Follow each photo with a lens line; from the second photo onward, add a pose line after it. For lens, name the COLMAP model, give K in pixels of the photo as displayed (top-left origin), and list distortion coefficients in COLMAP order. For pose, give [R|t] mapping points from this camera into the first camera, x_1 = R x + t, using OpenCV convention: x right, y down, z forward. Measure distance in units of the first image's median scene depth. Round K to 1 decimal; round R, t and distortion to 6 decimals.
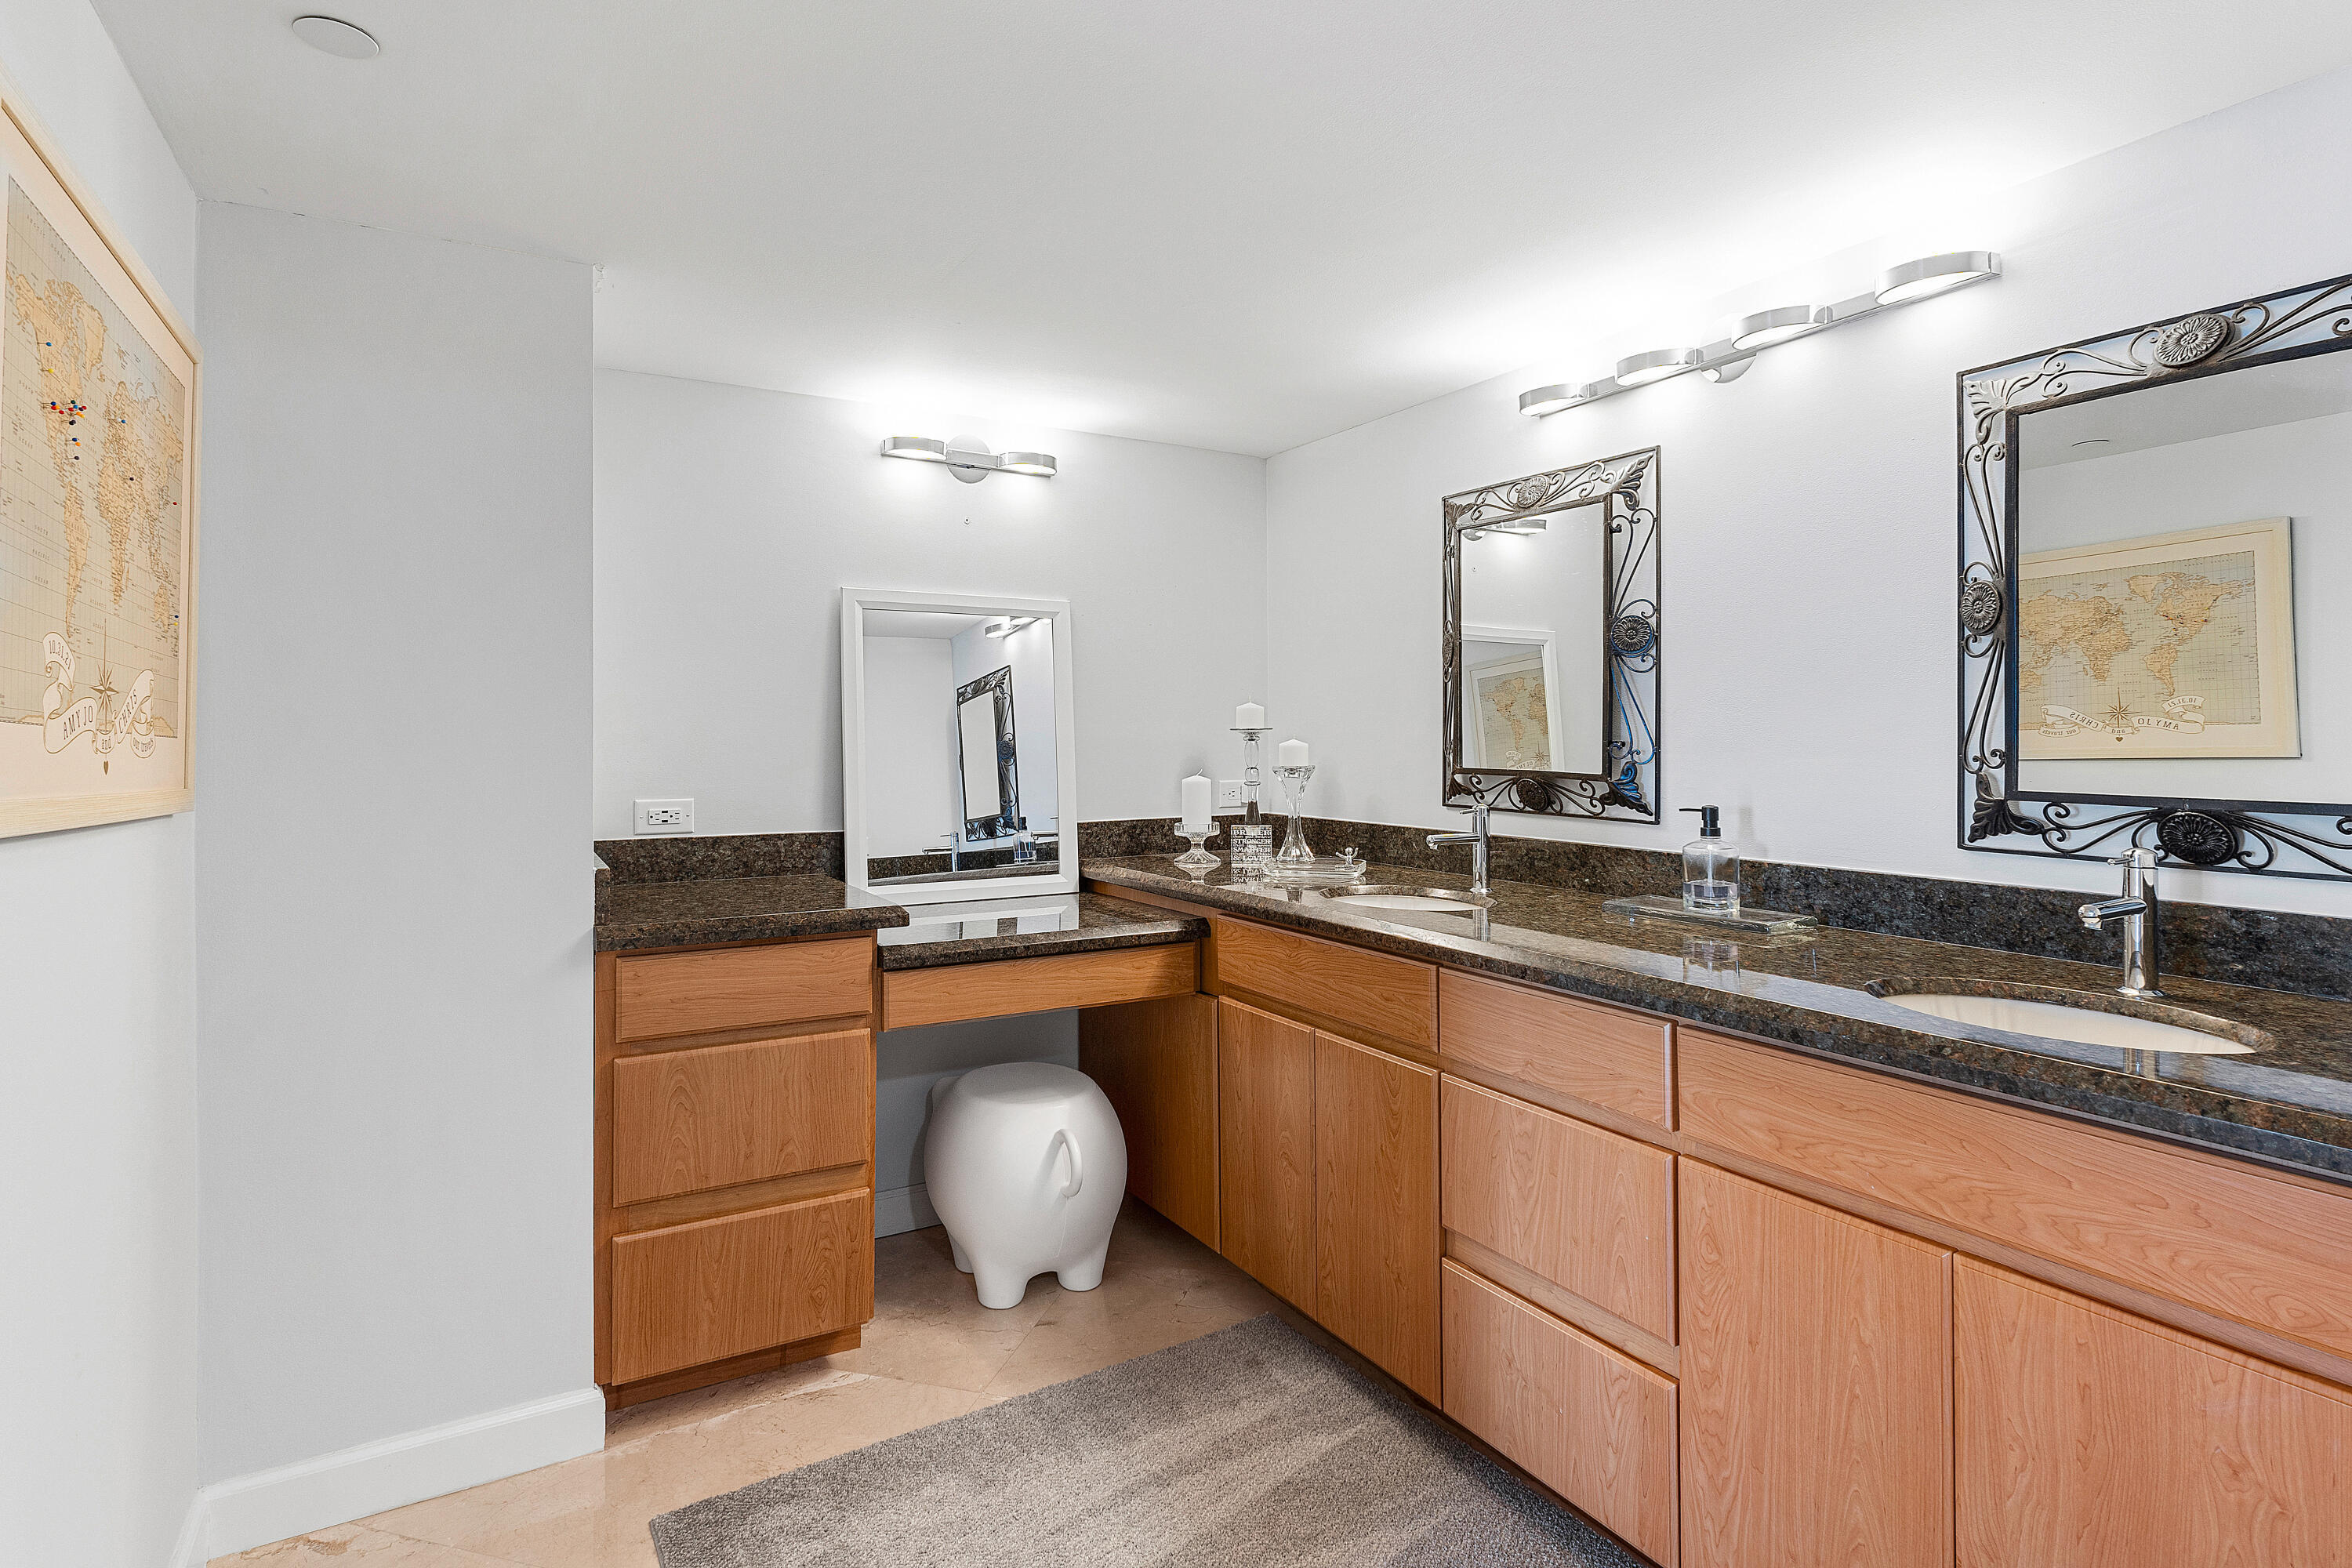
lens RADIAL K [[1165.2, 0, 1198.1], [0, 1165.2, 725.8], [0, 0, 1]] dist [0.003478, -0.002202]
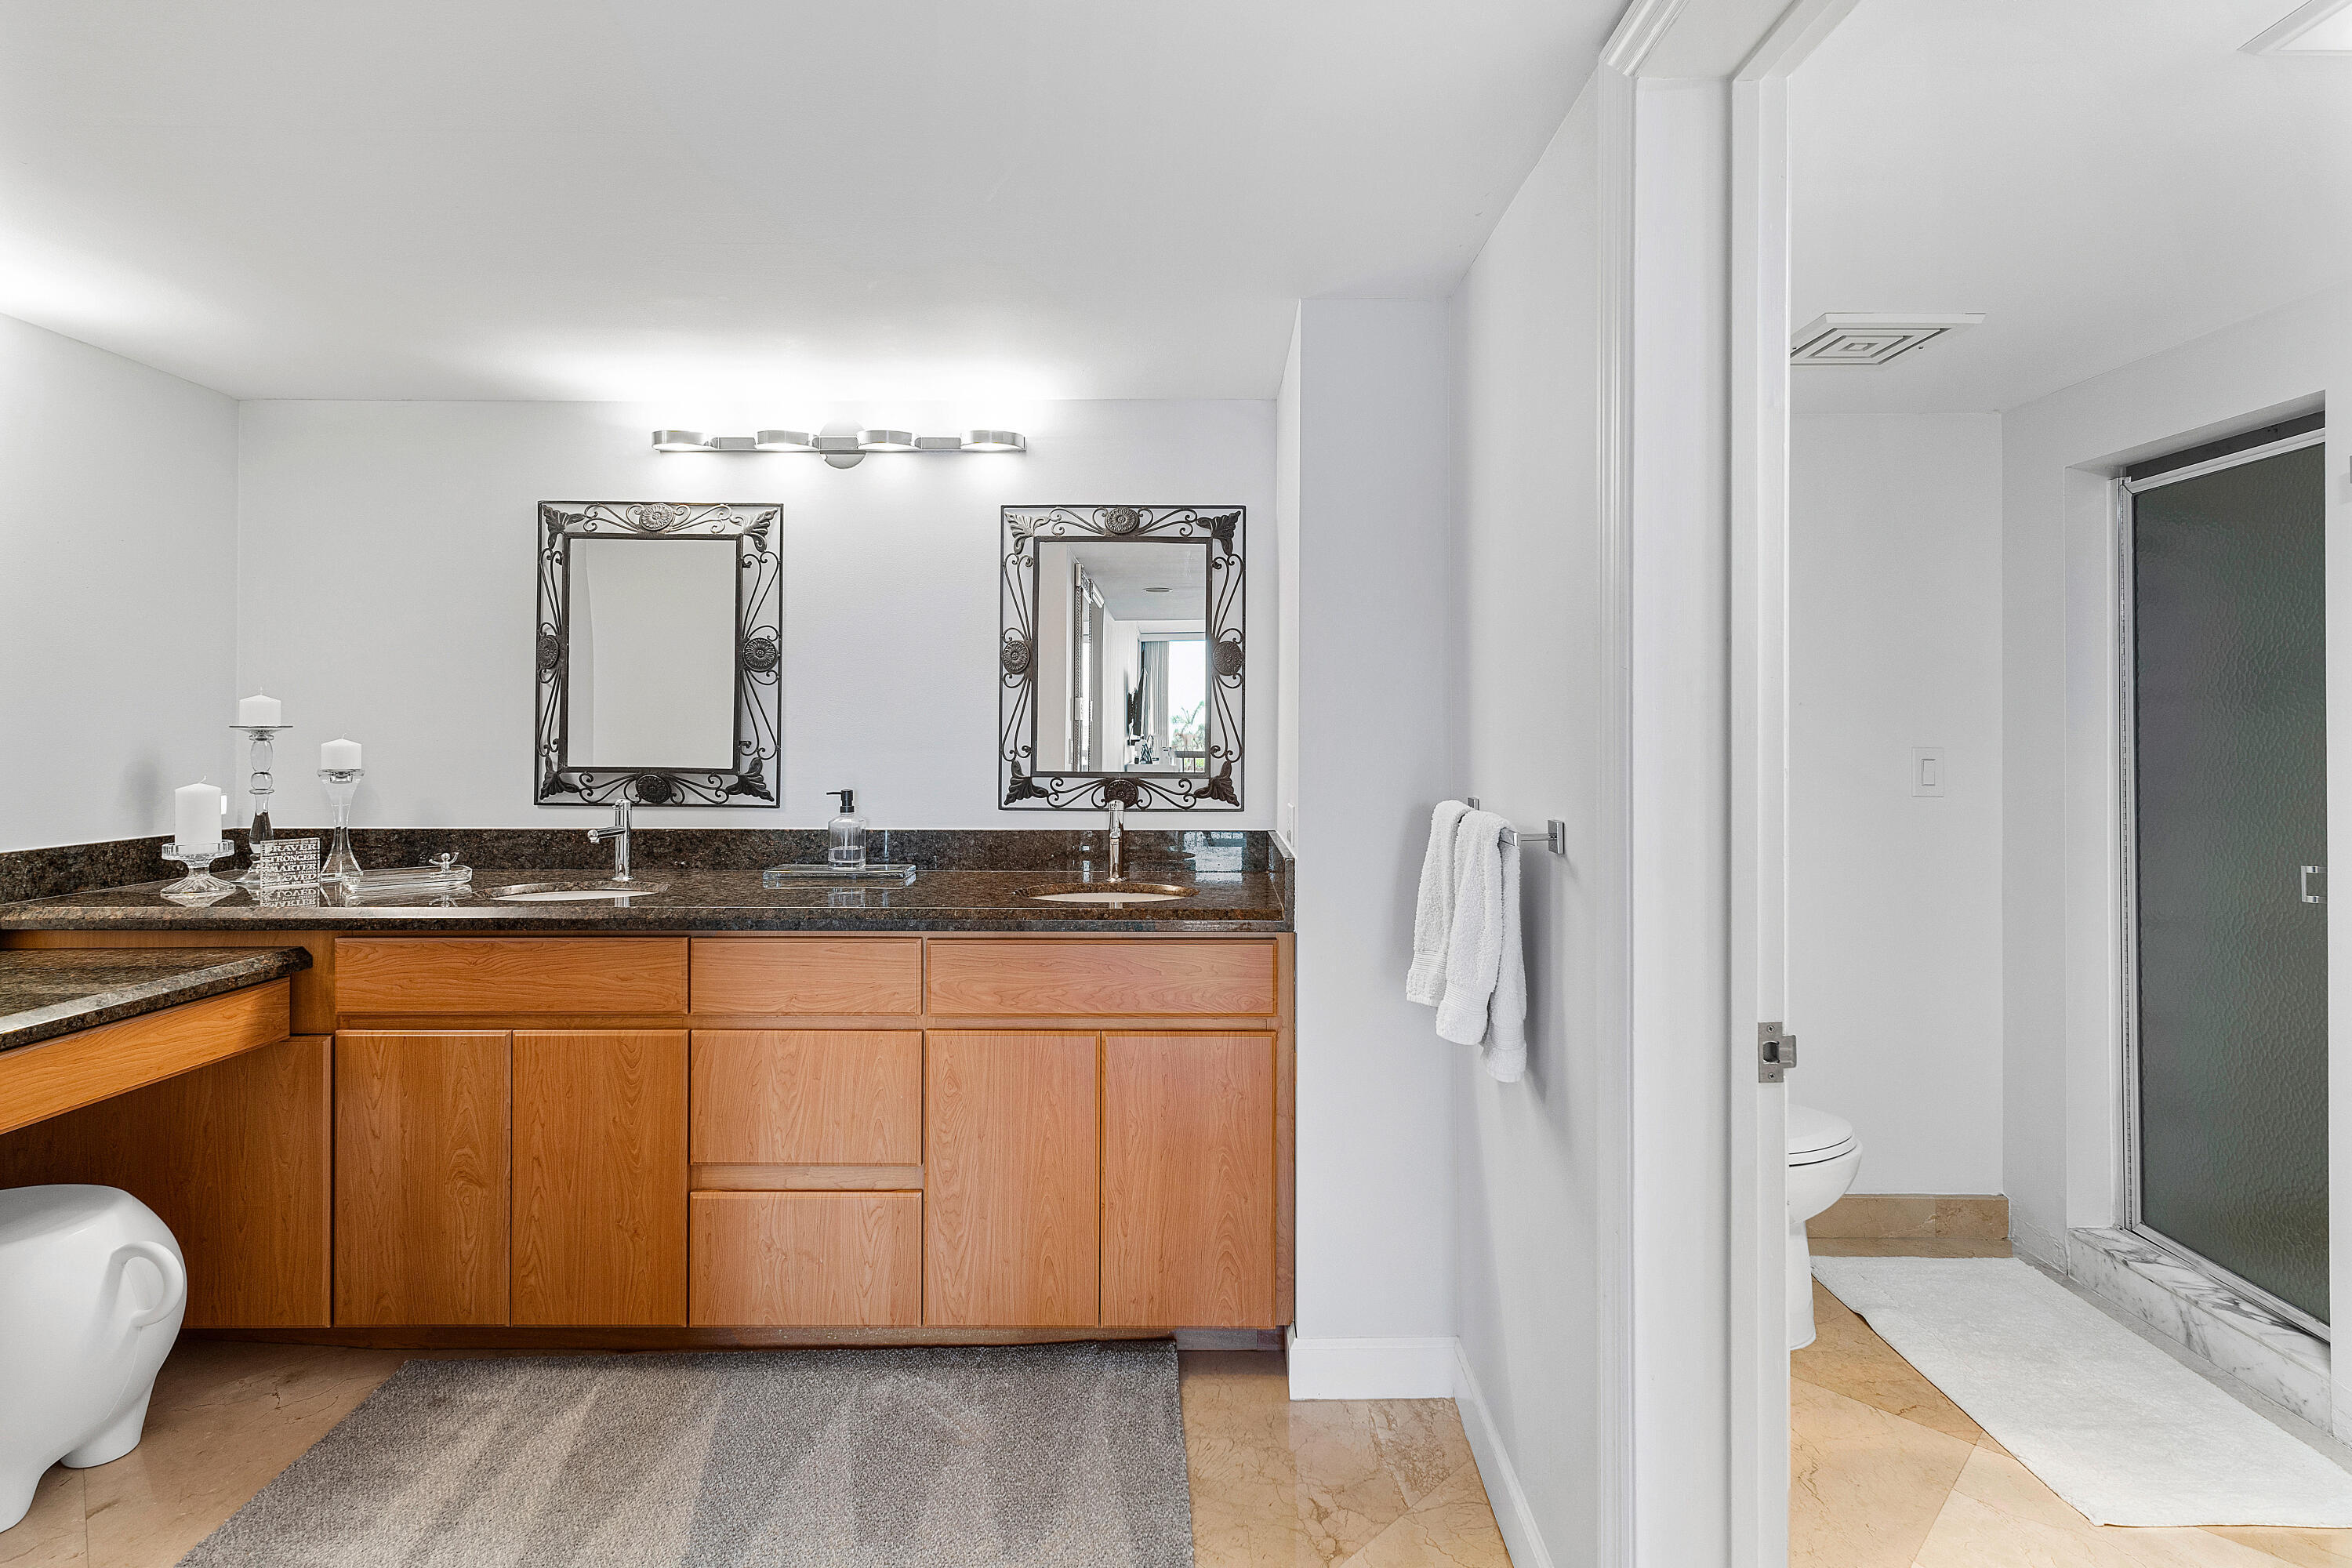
lens RADIAL K [[1165.2, 0, 1172.1], [0, 1165.2, 714.6], [0, 0, 1]] dist [0.003478, -0.002202]
pose [[0.495535, 0.019995, 0.868358, -0.522393], [-0.011260, 0.999799, -0.016596, 0.001394], [-0.868515, -0.001554, 0.495661, 0.022363]]
